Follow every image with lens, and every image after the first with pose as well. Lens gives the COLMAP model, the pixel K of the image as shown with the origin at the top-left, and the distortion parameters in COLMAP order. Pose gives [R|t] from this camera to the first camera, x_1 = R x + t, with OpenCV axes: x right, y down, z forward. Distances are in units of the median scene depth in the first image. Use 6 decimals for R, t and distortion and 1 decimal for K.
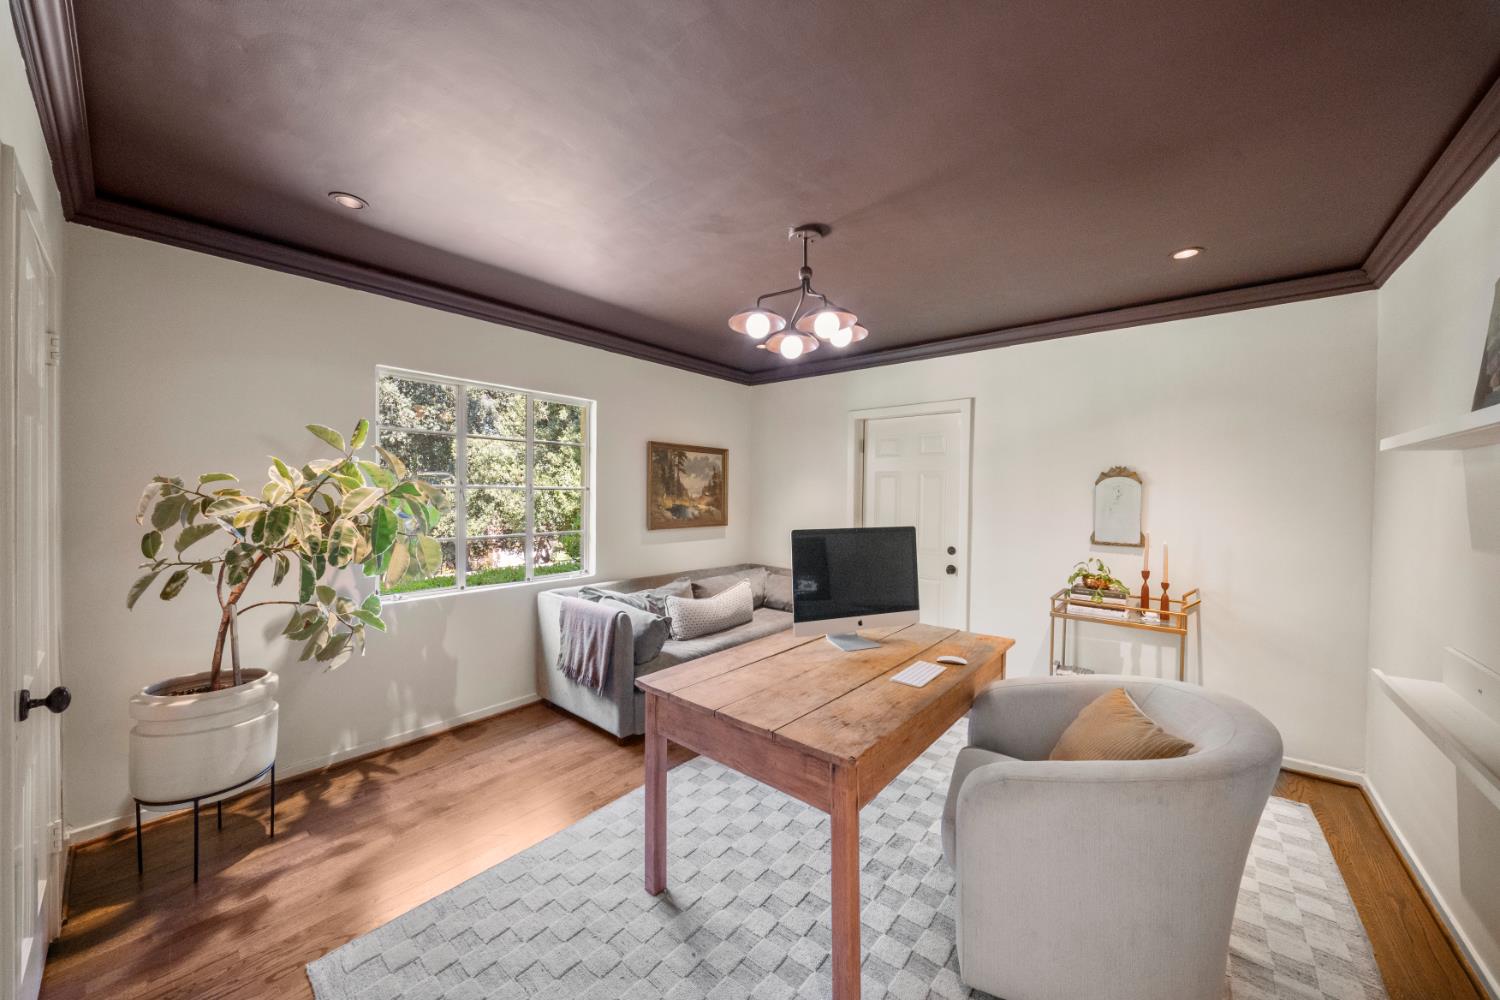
lens RADIAL K [[534.1, 0, 744.3], [0, 534.1, 495.3], [0, 0, 1]] dist [-0.000408, -0.000810]
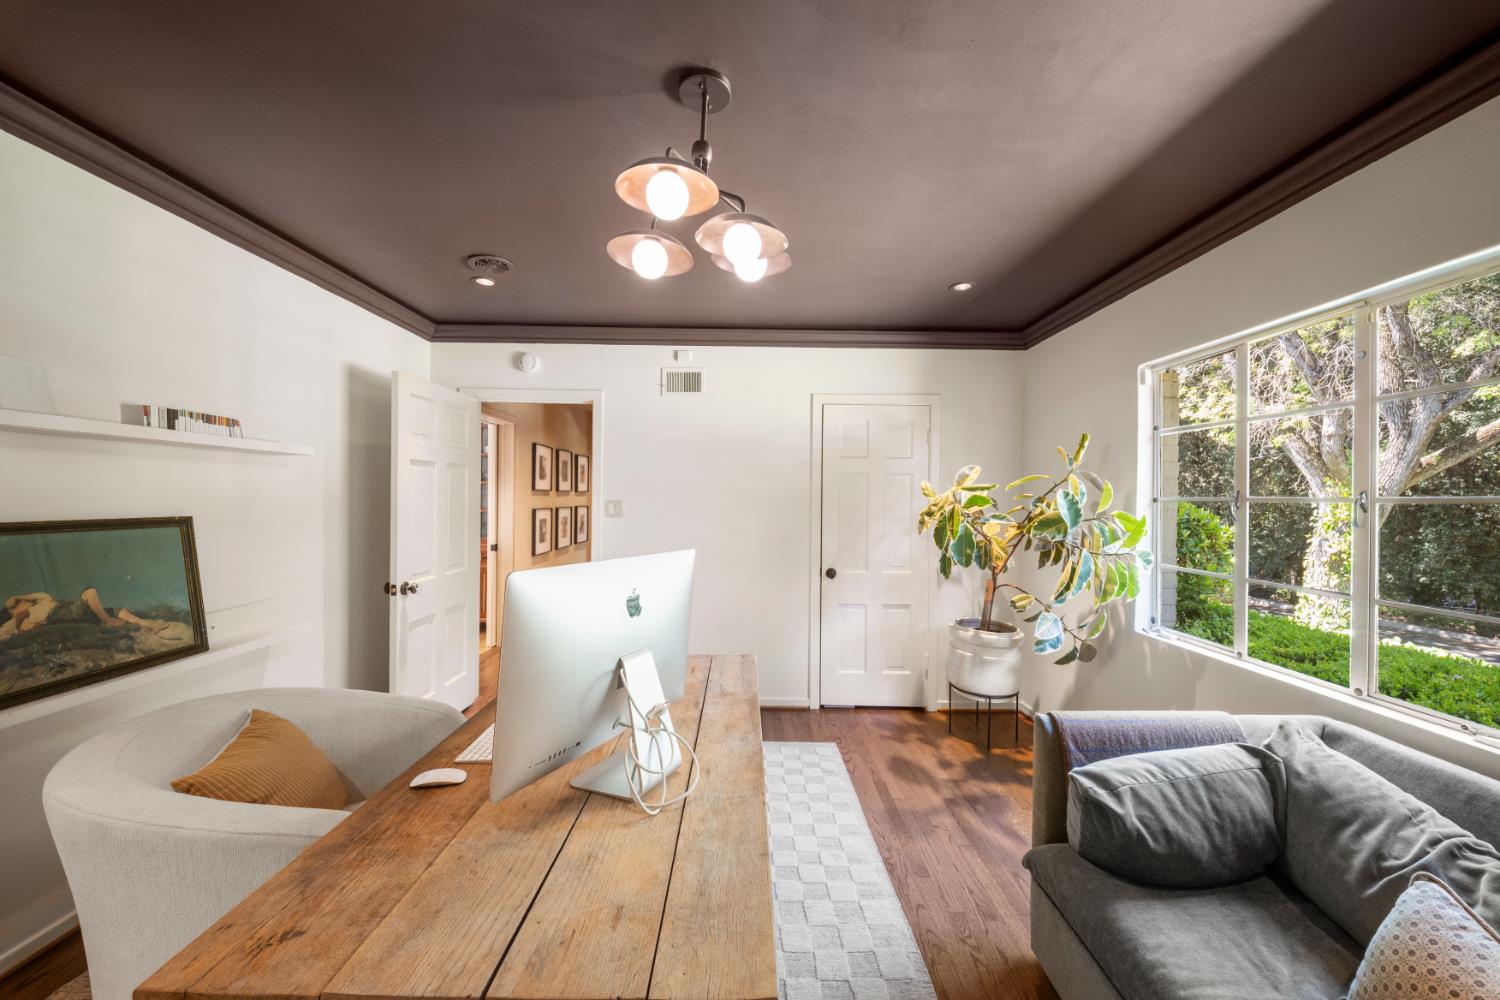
lens RADIAL K [[534.1, 0, 747.7], [0, 534.1, 499.9], [0, 0, 1]] dist [-0.000408, -0.000810]
pose [[-0.760605, -0.011878, -0.649106, 0.545704], [-0.015275, 0.999883, -0.000399, -0.010931], [0.649035, 0.009611, -0.760698, 1.724465]]
